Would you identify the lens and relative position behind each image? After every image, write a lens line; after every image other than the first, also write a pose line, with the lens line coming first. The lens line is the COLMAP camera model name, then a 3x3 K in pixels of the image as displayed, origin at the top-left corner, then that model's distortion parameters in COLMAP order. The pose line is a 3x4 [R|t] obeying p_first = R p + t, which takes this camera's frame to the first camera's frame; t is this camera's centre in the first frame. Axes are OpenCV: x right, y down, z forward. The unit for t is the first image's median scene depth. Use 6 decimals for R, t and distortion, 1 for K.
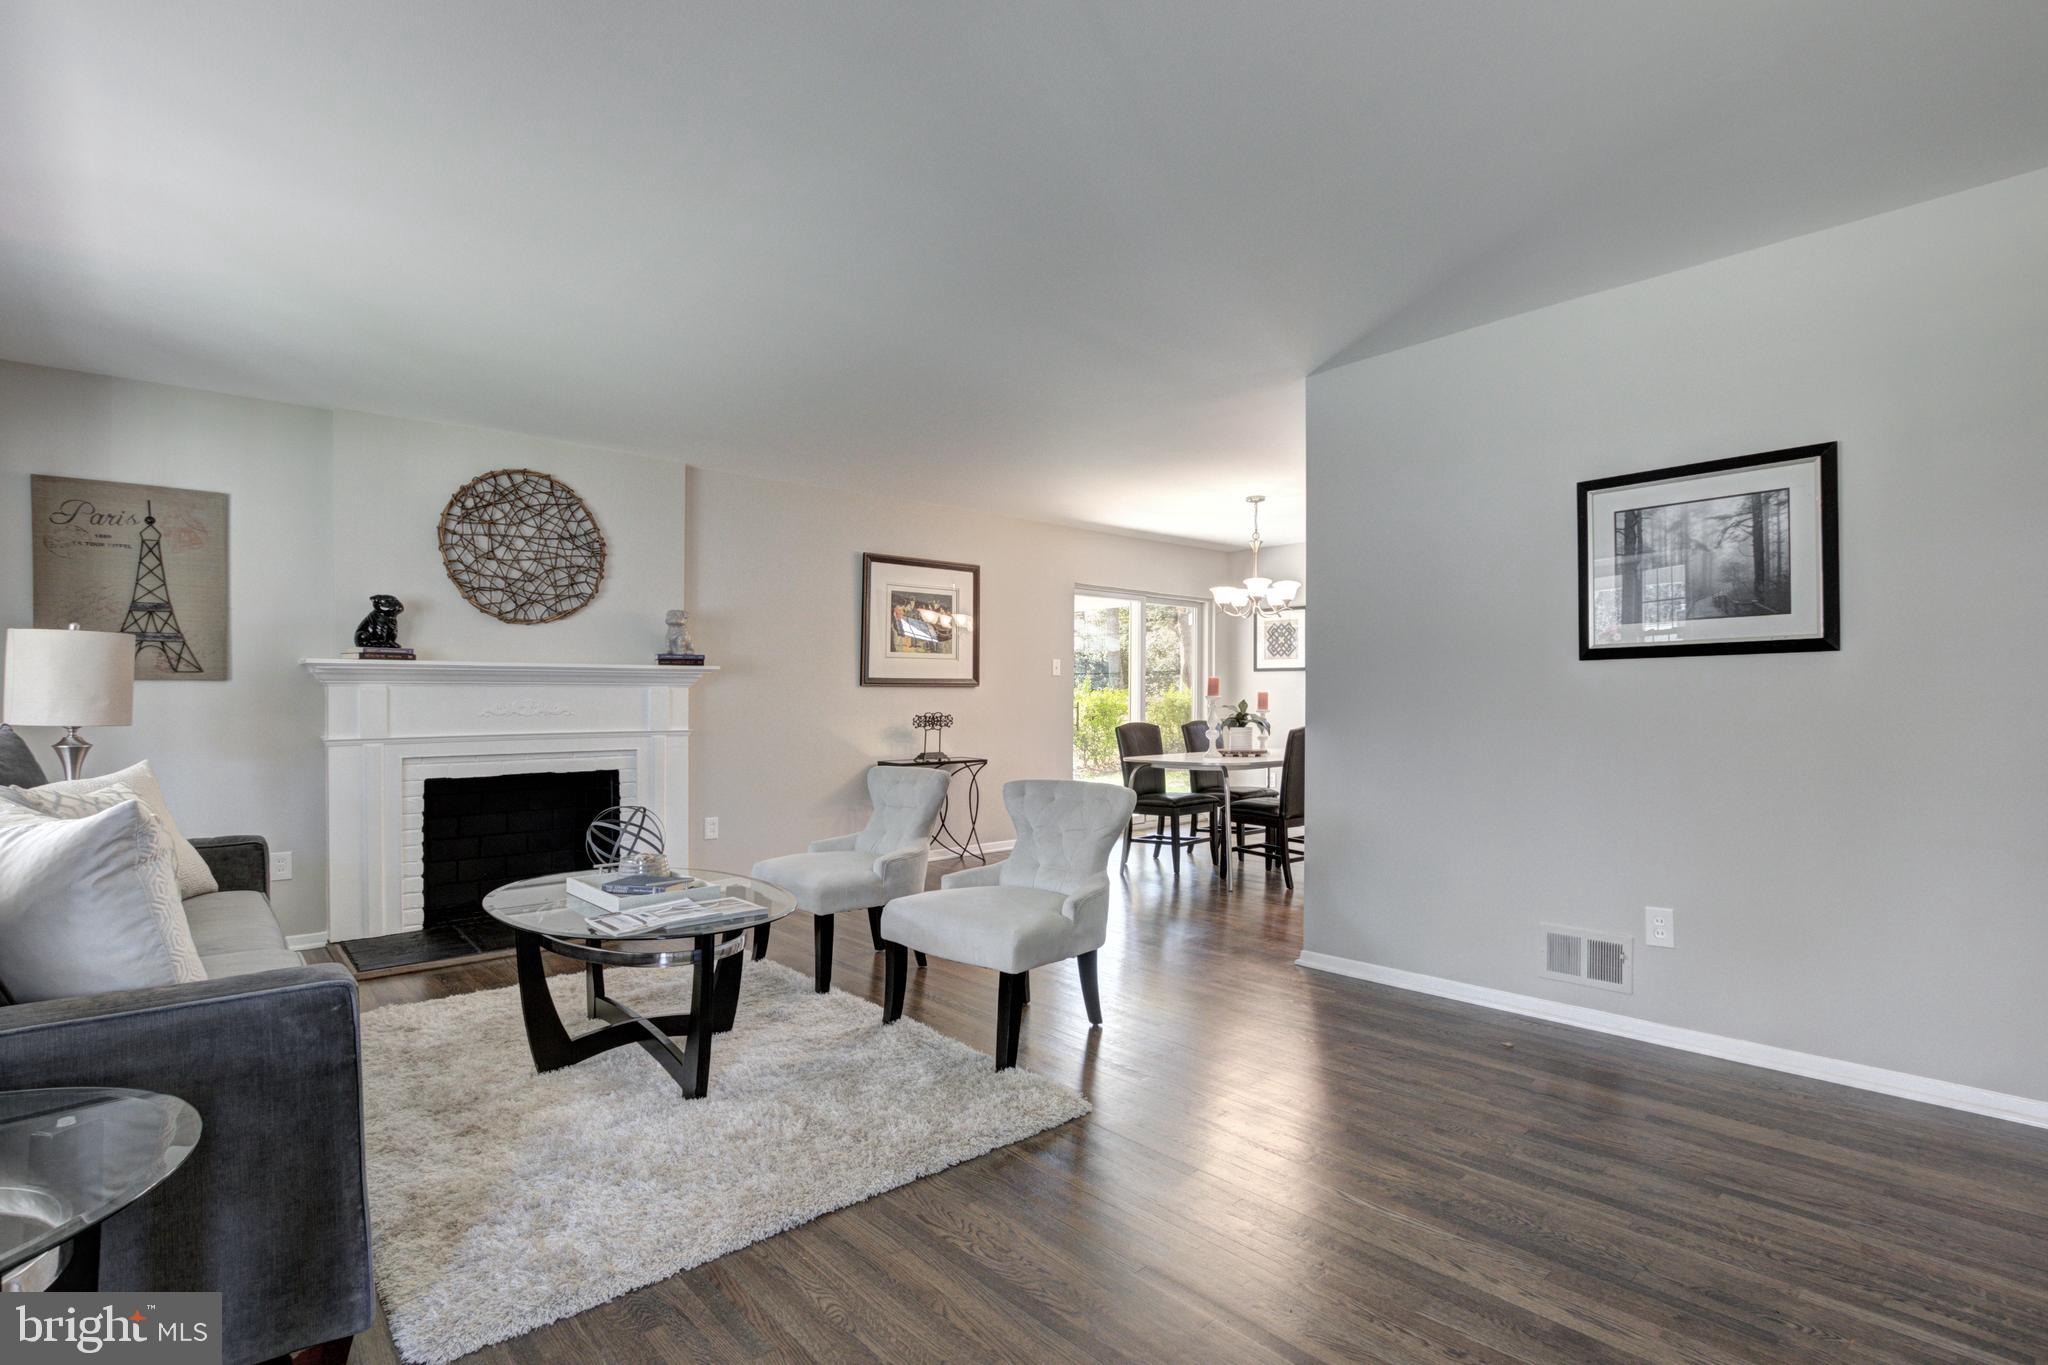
lens RADIAL K [[971.0, 0, 1024.6], [0, 971.0, 692.2], [0, 0, 1]] dist [-0.021140, 0.001305]
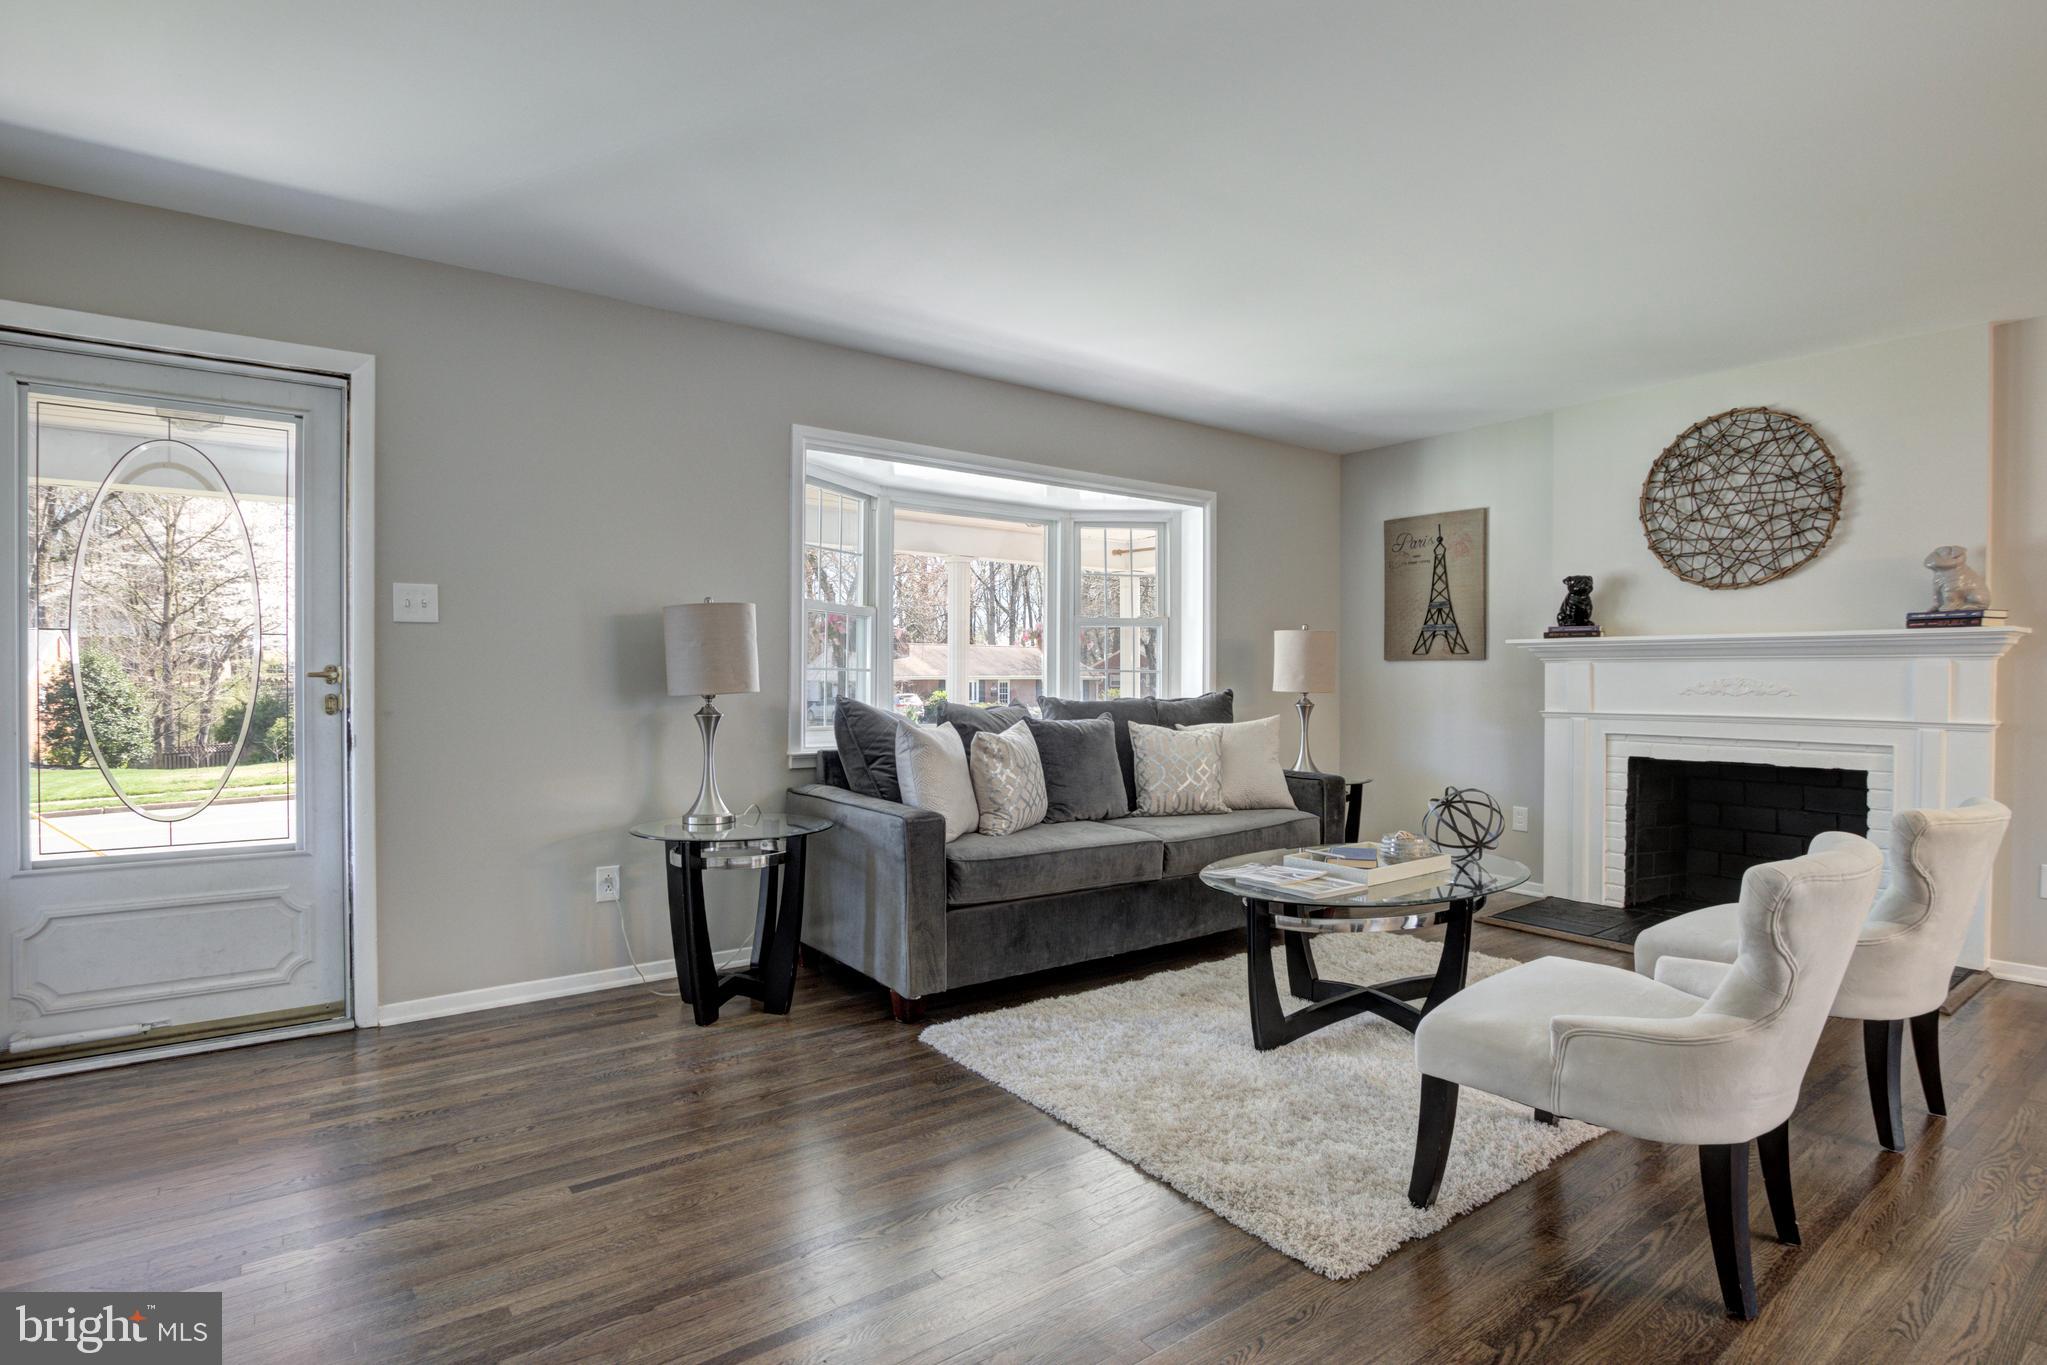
lens RADIAL K [[999.6, 0, 1029.7], [0, 999.6, 672.9], [0, 0, 1]] dist [-0.024113, 0.000877]
pose [[-0.060913, 0.000128, -0.998143, 0.409424], [0.005374, 0.999986, -0.000200, 0.001472], [0.998129, -0.005377, -0.060913, 0.432378]]
